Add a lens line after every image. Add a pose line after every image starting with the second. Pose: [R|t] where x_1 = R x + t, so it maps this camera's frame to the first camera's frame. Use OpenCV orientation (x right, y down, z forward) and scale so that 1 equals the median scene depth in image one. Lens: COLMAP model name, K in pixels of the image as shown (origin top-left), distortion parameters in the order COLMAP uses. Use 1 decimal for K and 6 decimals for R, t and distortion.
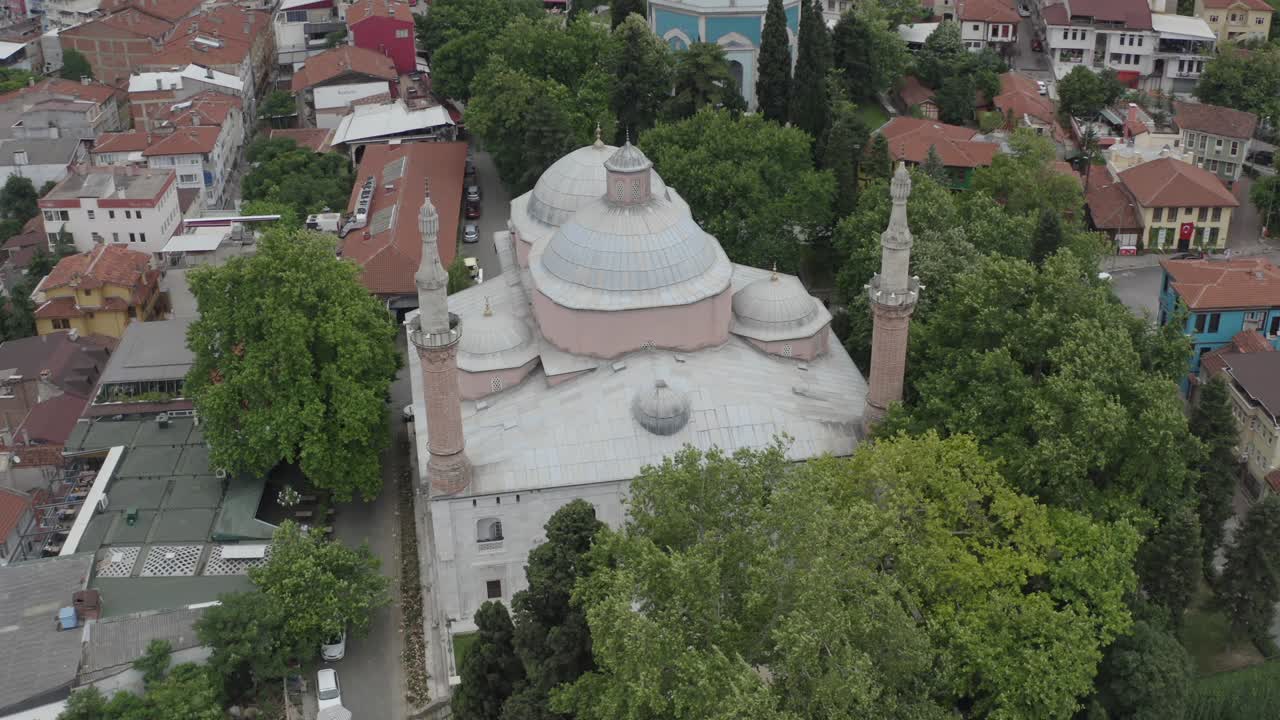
lens RADIAL K [[1432.6, 0, 640.0], [0, 1432.6, 360.0], [0, 0, 1]] dist [-0.176512, -0.021647]
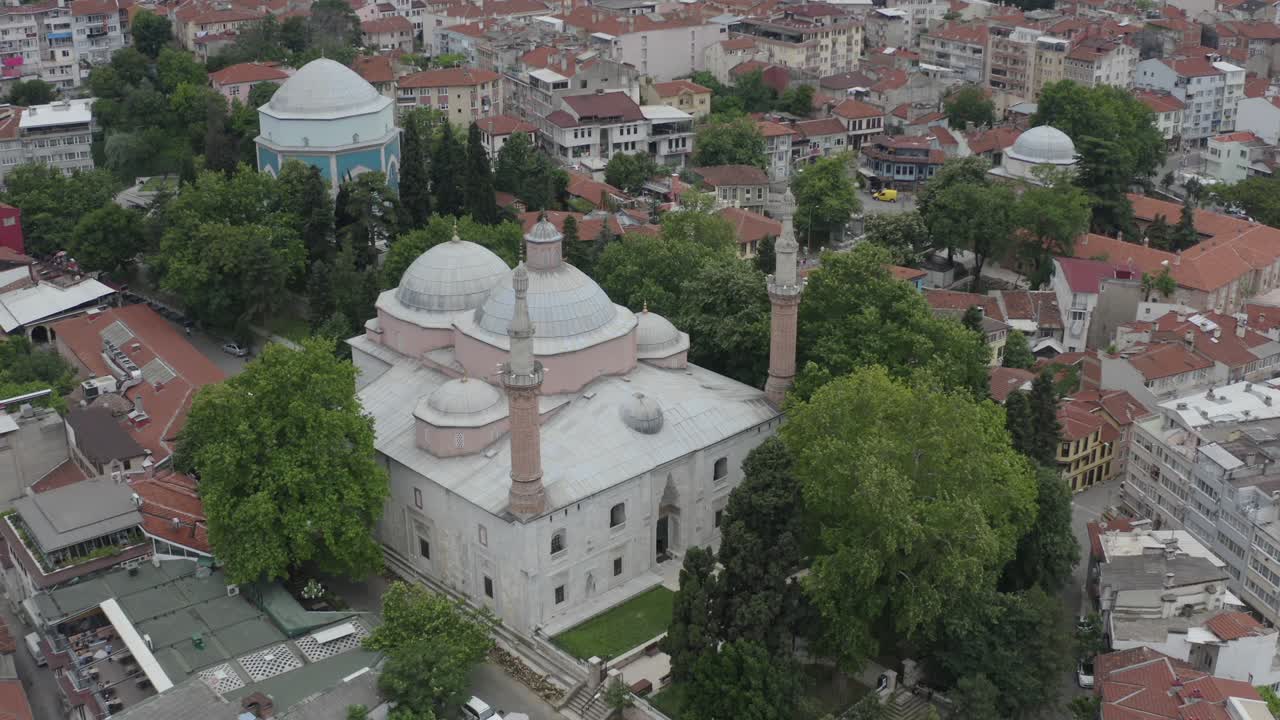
lens RADIAL K [[1432.6, 0, 640.0], [0, 1432.6, 360.0], [0, 0, 1]] dist [-0.176512, -0.021647]
pose [[0.837261, -0.196076, 0.510440, -0.358516], [0.253675, 0.966245, -0.044931, 0.025123], [-0.484400, 0.167105, 0.858739, -0.047265]]
